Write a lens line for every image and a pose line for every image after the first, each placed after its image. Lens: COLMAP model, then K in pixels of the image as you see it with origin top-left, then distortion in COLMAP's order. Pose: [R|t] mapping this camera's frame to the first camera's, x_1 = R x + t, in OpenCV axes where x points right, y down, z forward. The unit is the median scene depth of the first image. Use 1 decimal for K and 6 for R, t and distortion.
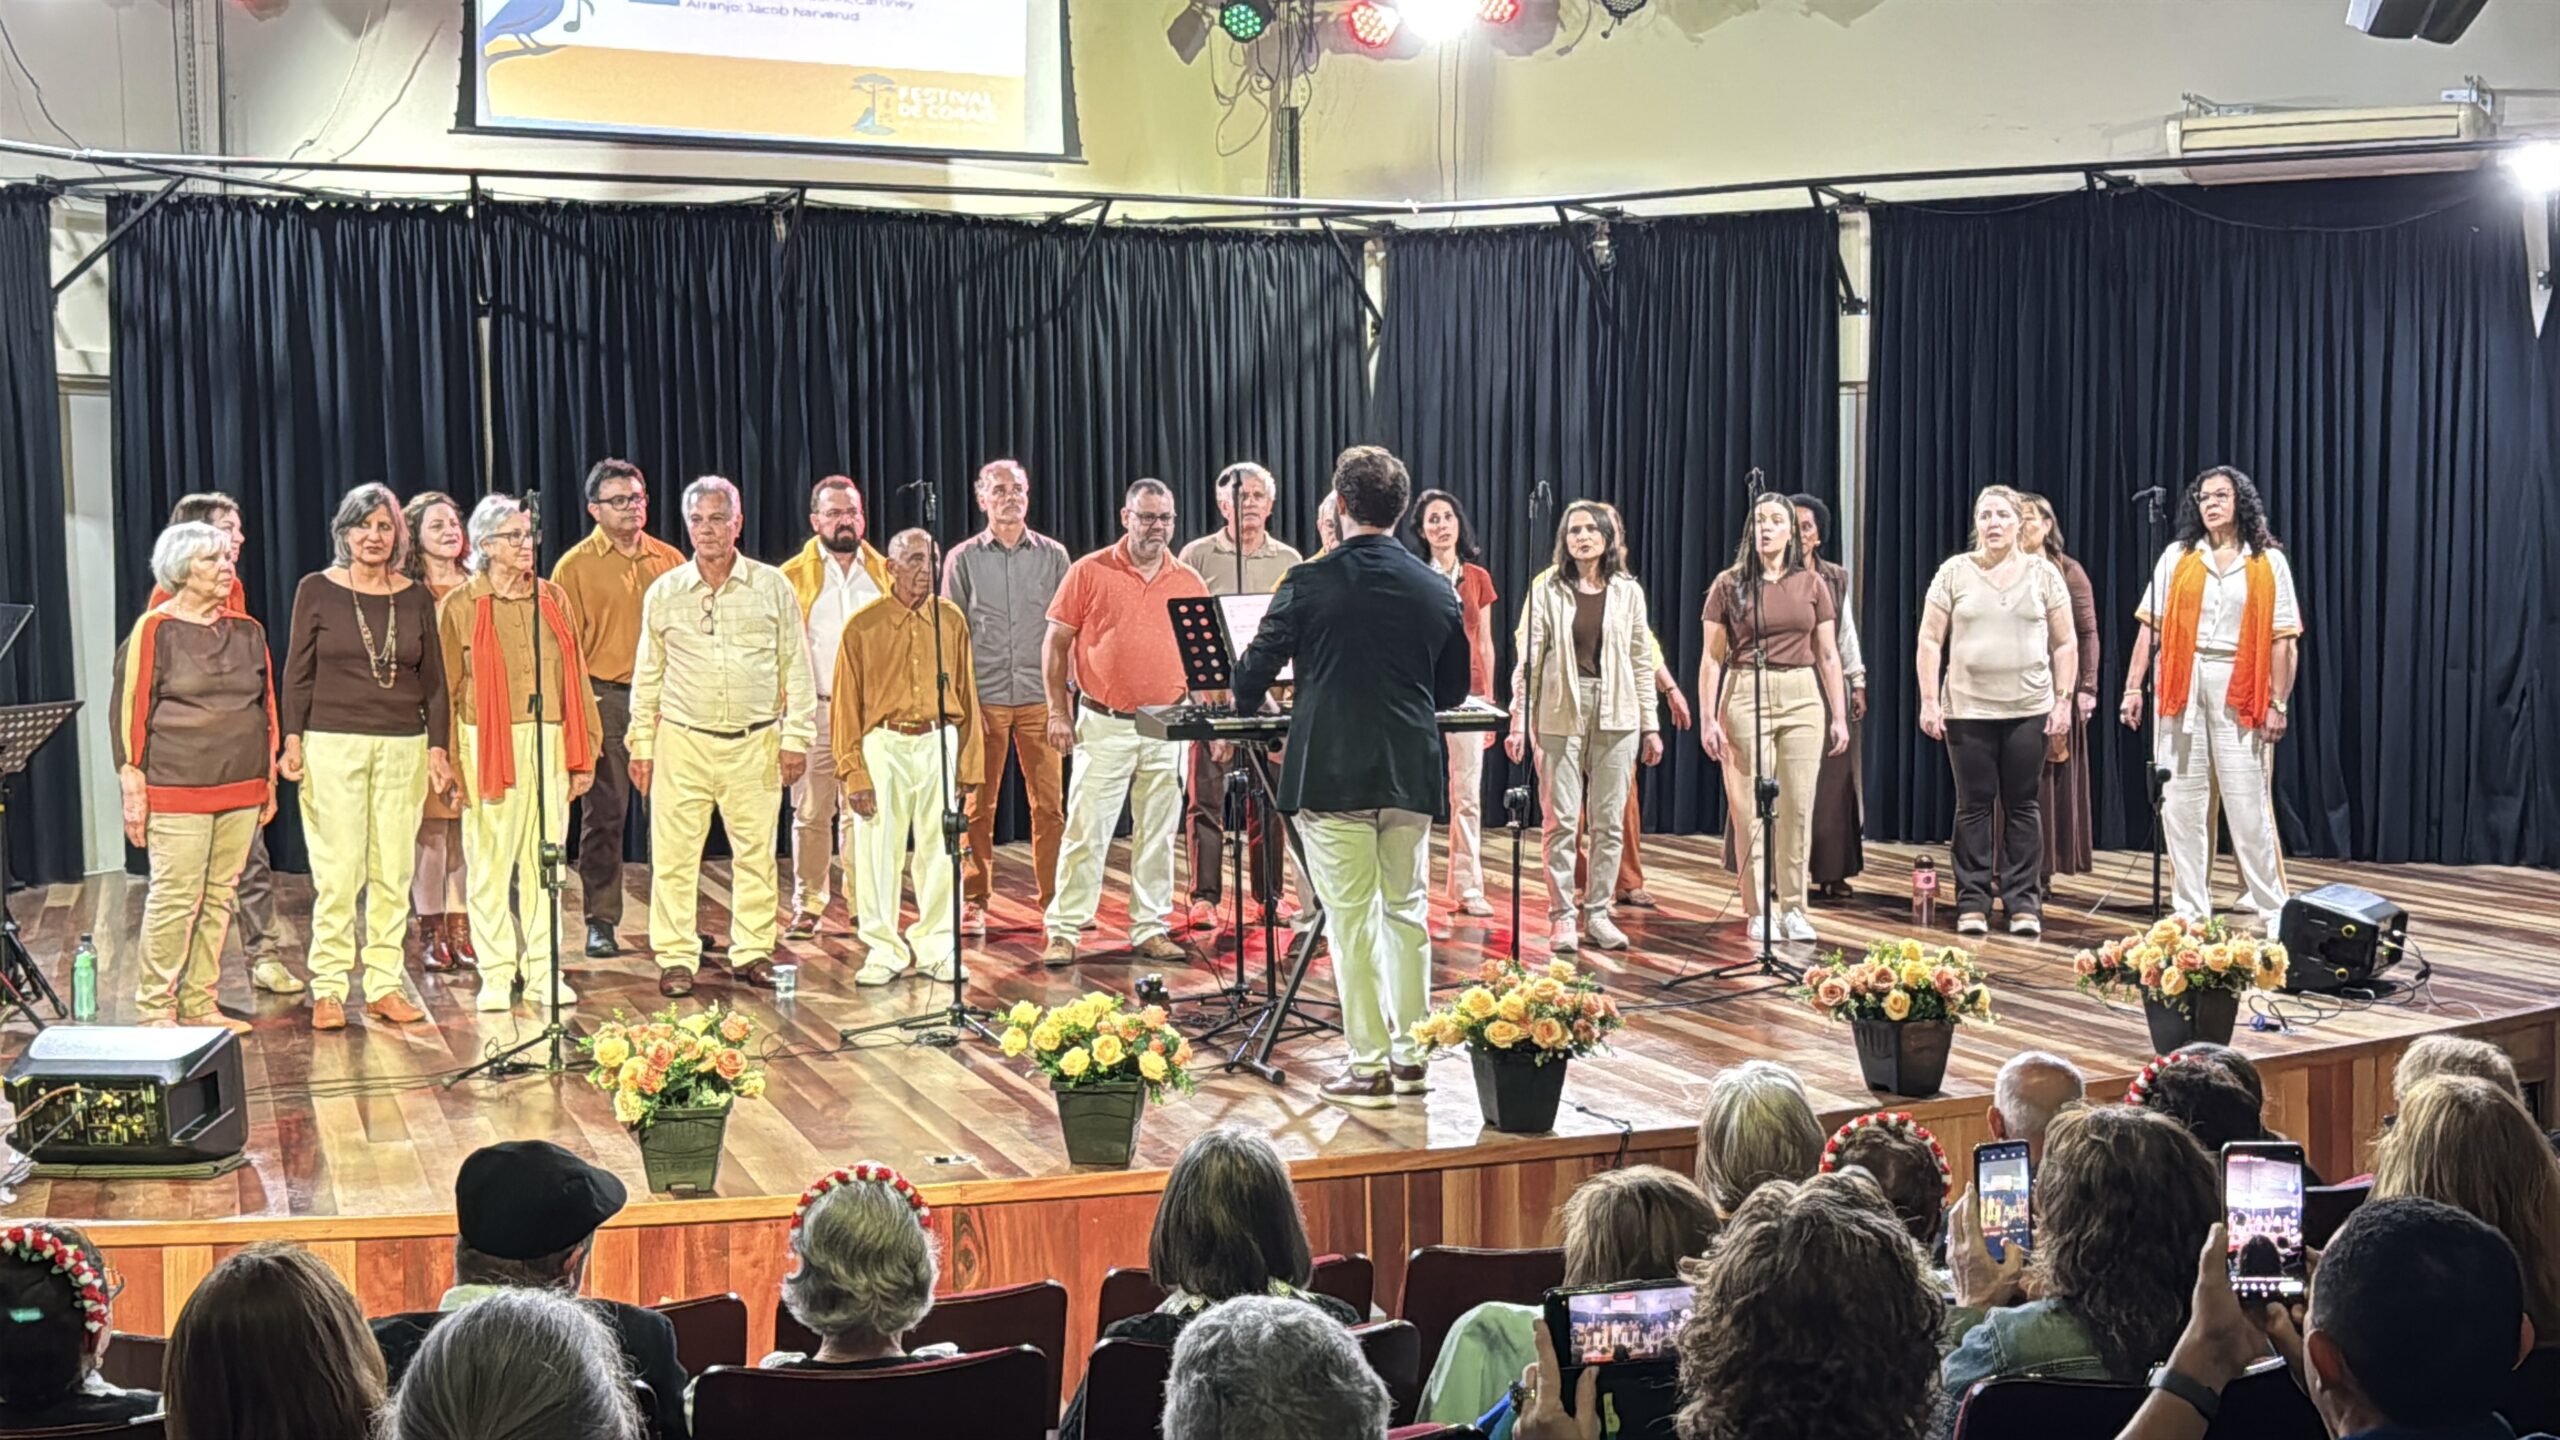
lens RADIAL K [[3472.3, 0, 1280.0], [0, 3472.3, 720.0], [0, 0, 1]] dist [0.060084, 0.060523]
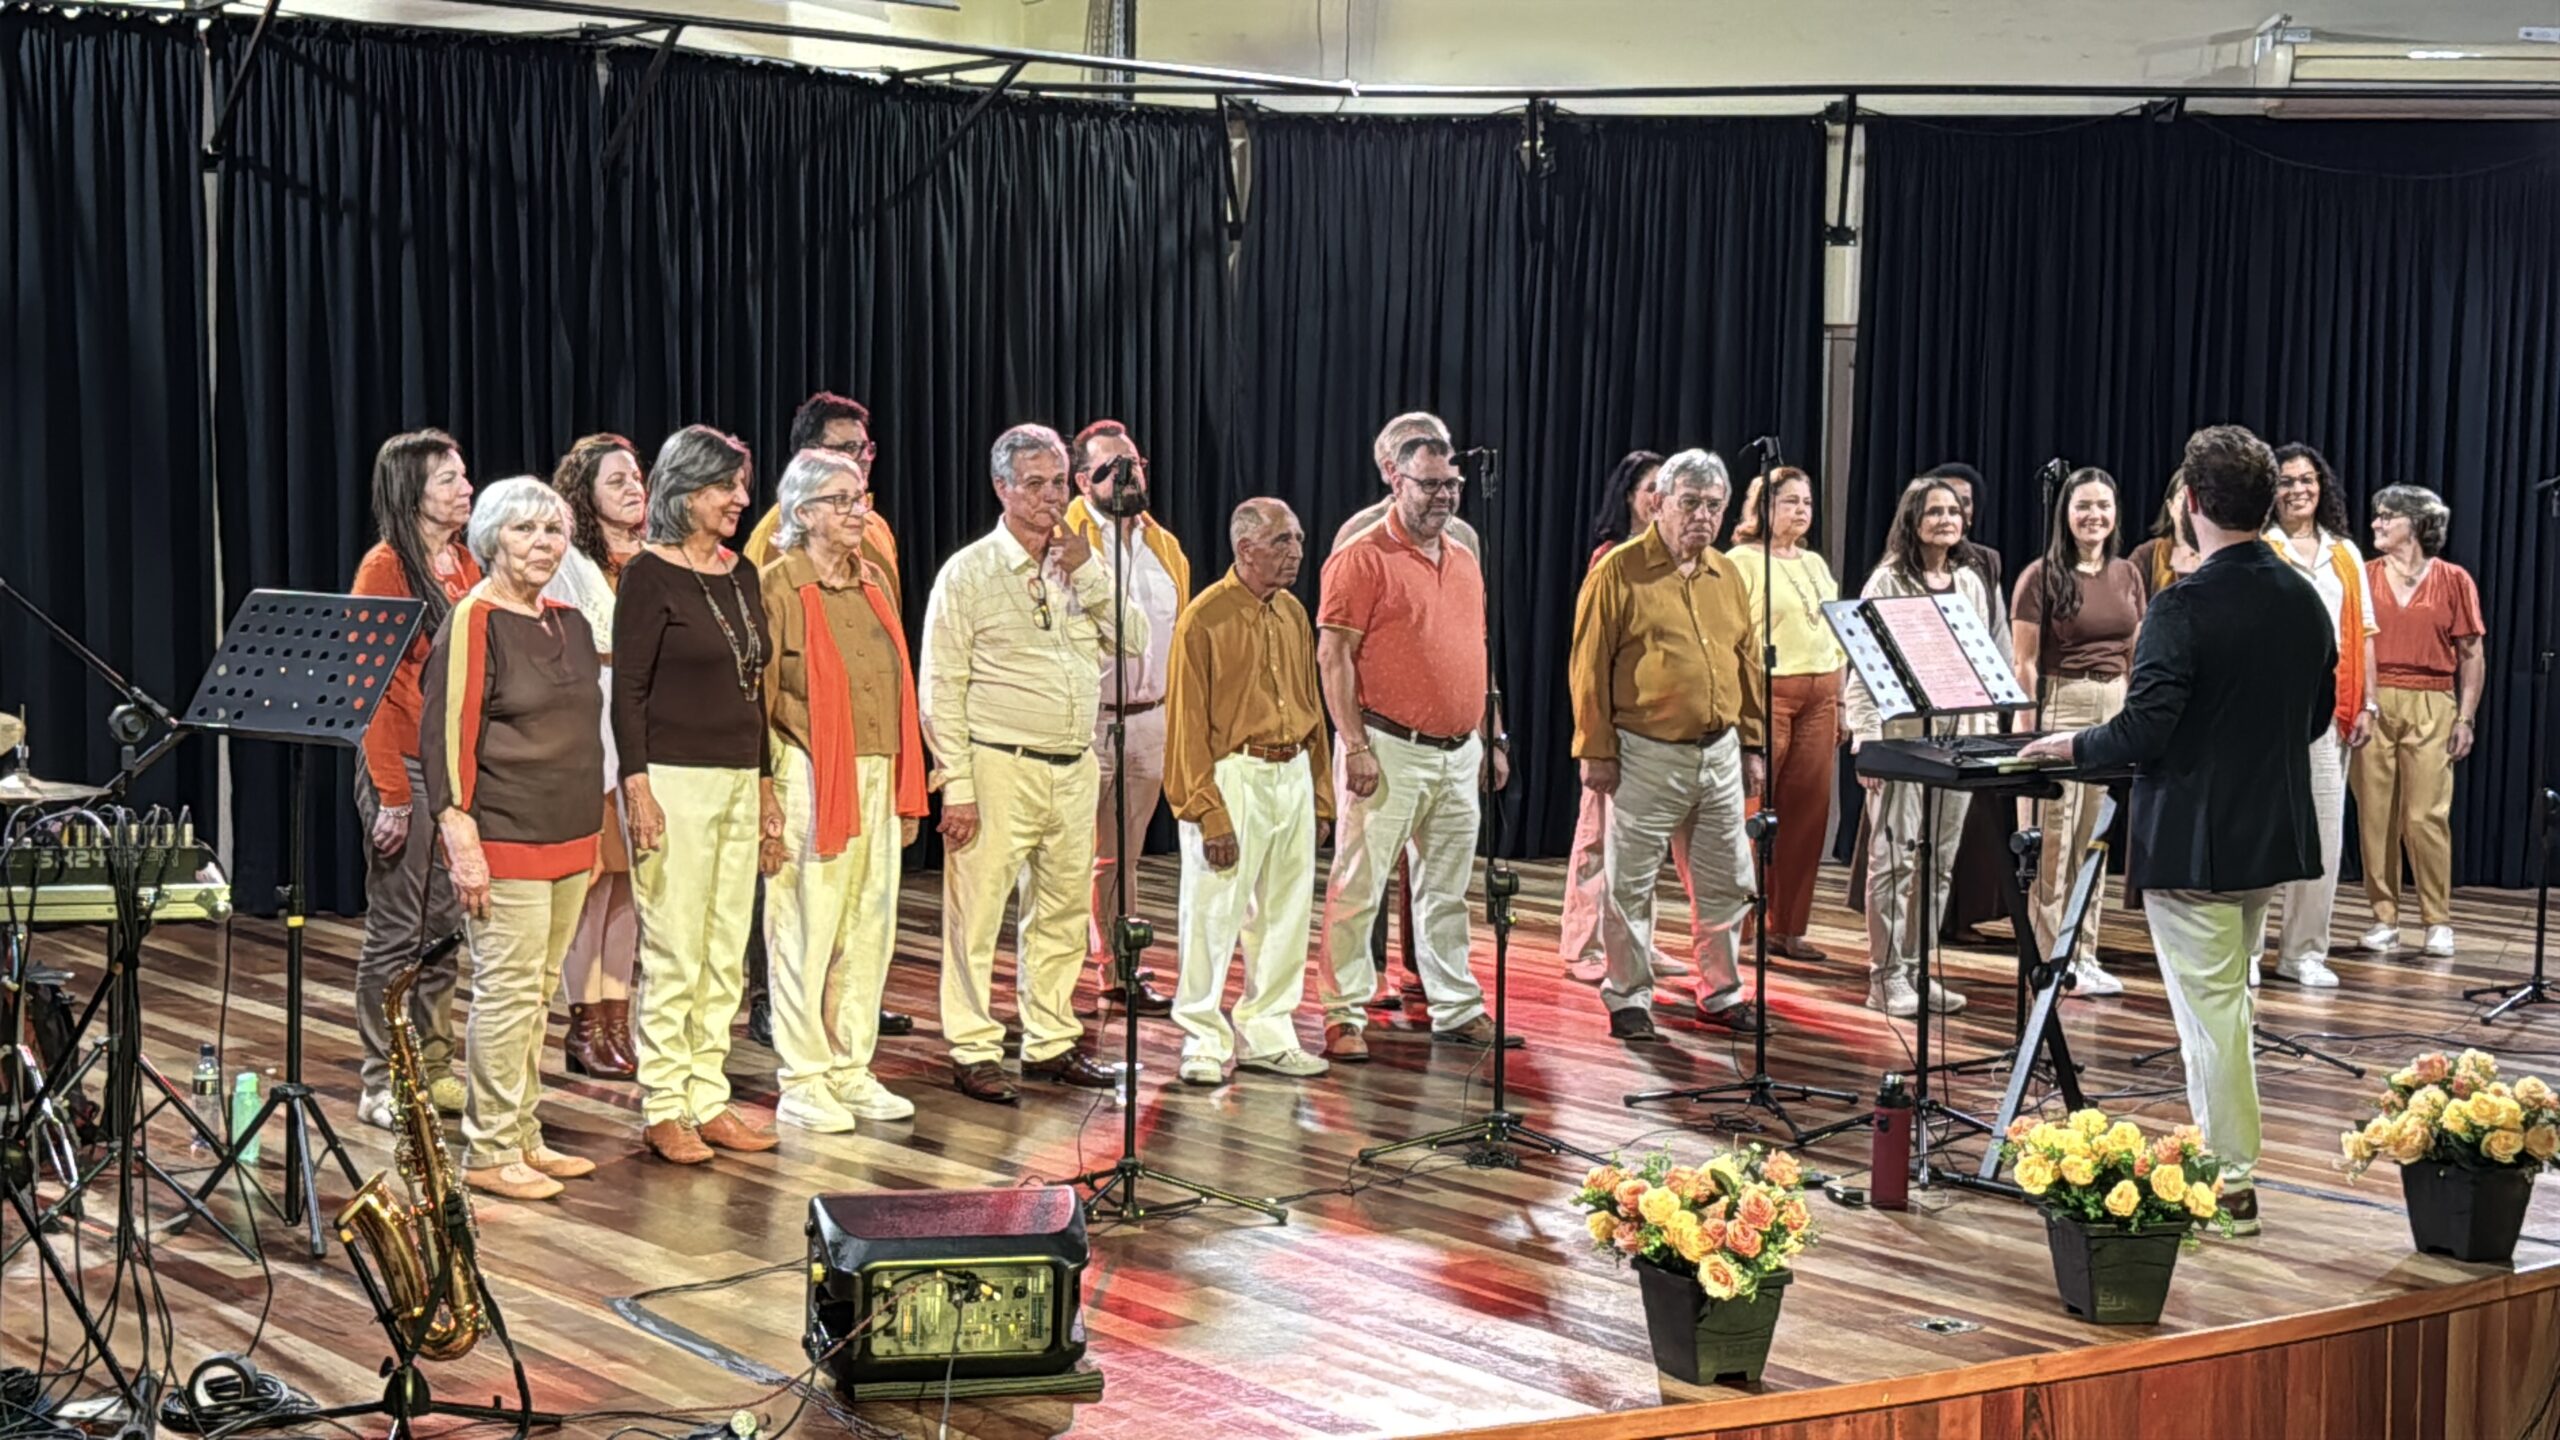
lens RADIAL K [[4067.8, 0, 1277.6], [0, 4067.8, 980.7], [0, 0, 1]] dist [-0.016411, 0.247389]
pose [[0.945673, -0.015810, 0.324734, -0.311810], [-0.009770, 0.996984, 0.076993, -0.013235], [-0.324972, -0.075983, 0.942666, 0.098950]]
